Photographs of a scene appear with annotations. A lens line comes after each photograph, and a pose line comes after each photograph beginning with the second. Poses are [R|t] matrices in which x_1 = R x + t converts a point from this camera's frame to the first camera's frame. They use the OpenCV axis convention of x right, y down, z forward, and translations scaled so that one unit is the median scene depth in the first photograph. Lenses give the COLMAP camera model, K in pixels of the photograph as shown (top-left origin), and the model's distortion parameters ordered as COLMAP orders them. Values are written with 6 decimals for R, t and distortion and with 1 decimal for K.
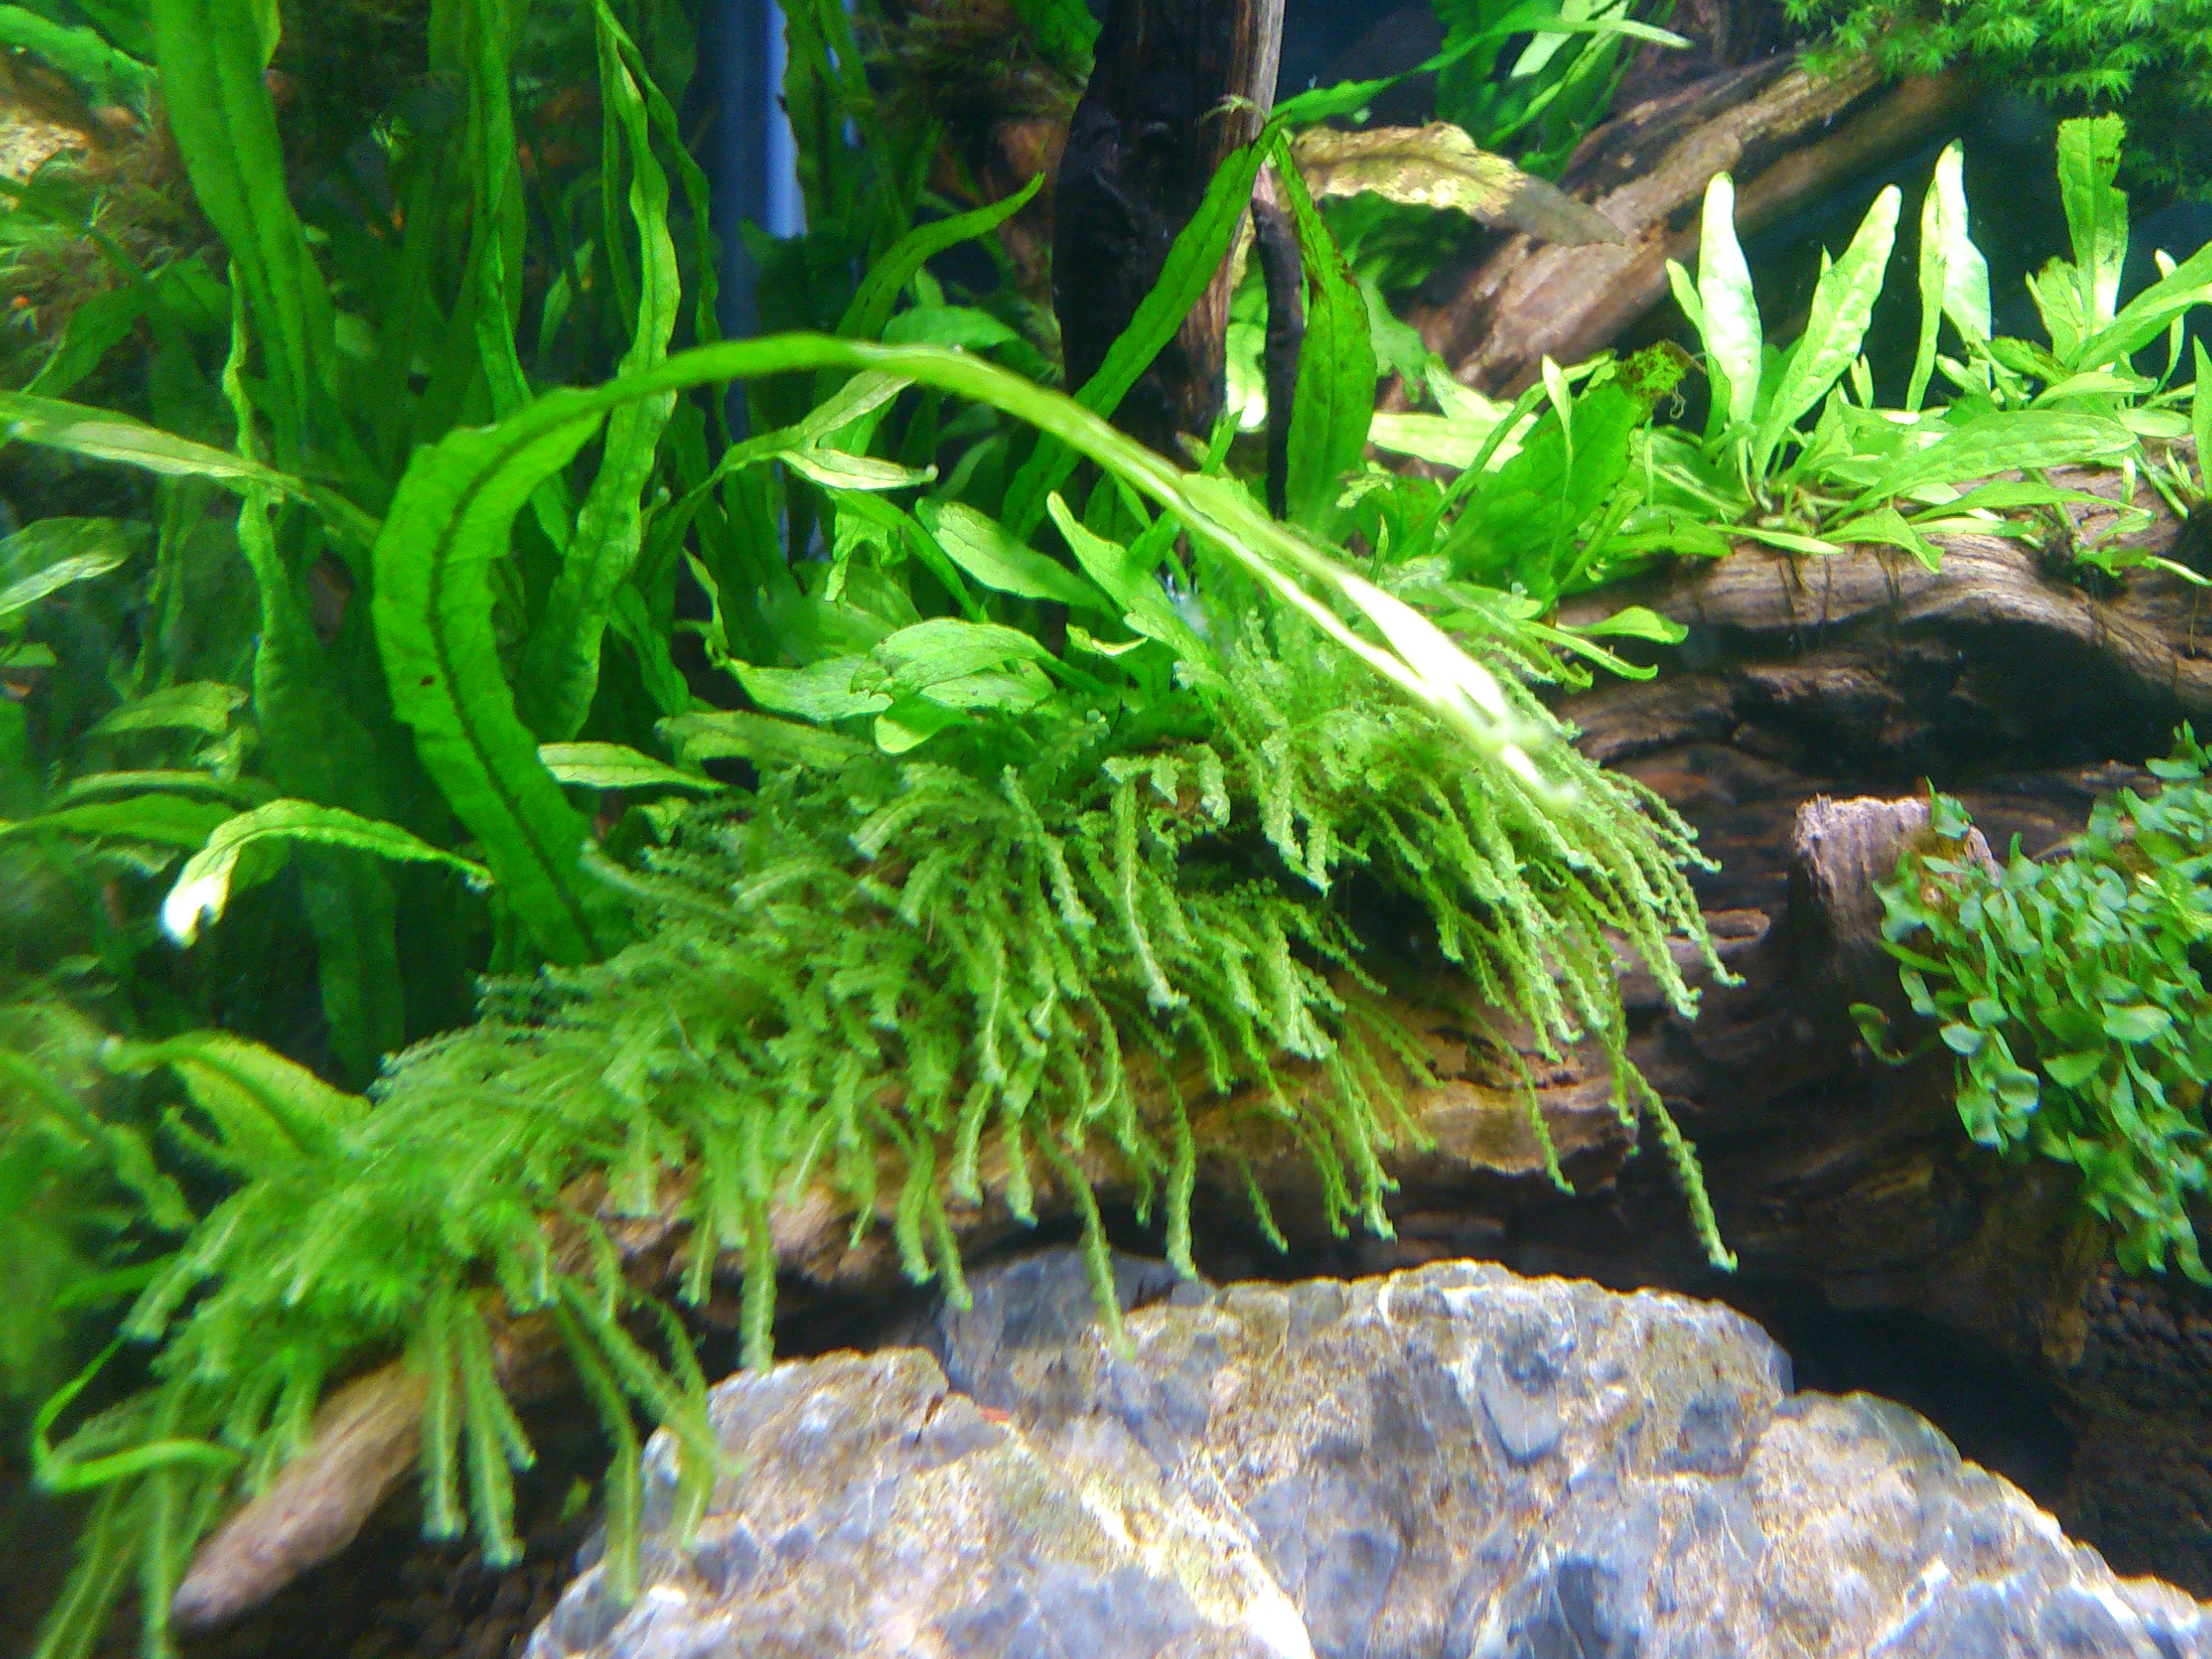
lens RADIAL K [[1973.3, 0, 1135.1], [0, 1973.3, 784.1], [0, 0, 1]] dist [0.122802, -0.276228]
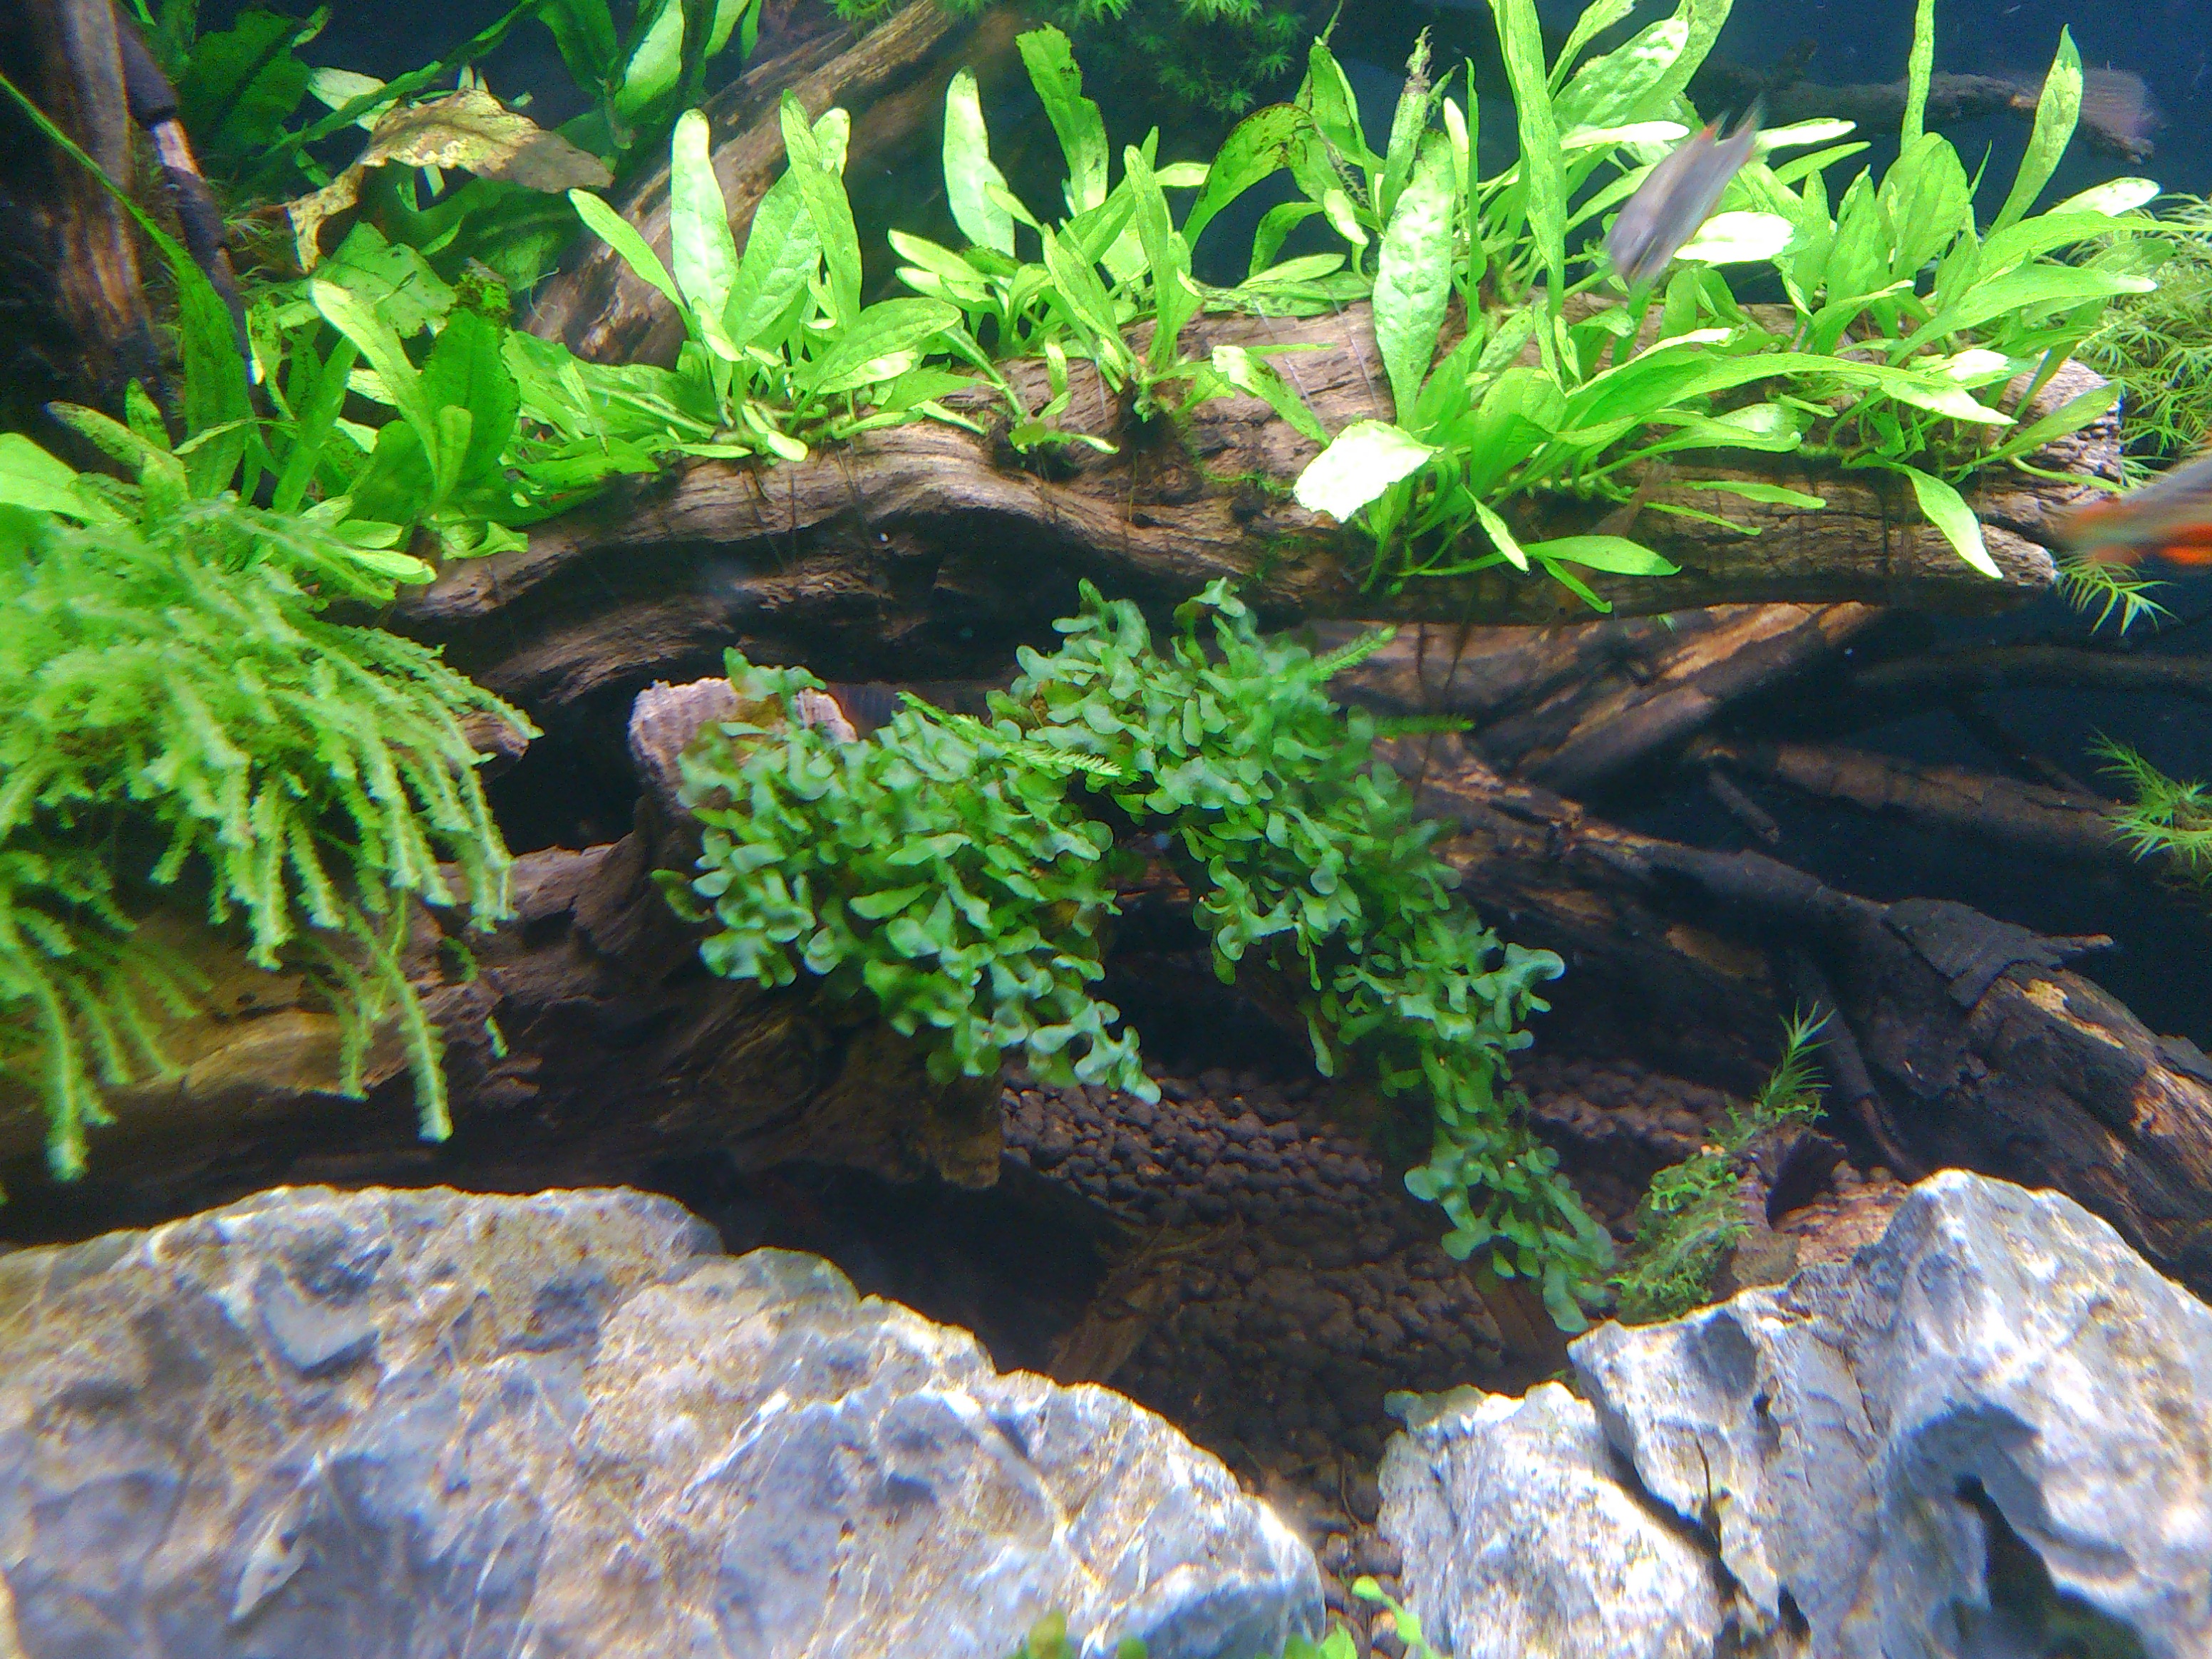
lens RADIAL K [[1973.3, 0, 1135.1], [0, 1973.3, 784.1], [0, 0, 1]] dist [0.122802, -0.276228]
pose [[0.972980, -0.132889, 0.188812, 0.405568], [0.134002, 0.990957, 0.006919, 0.088316], [-0.188024, 0.018569, 0.981989, -0.055812]]
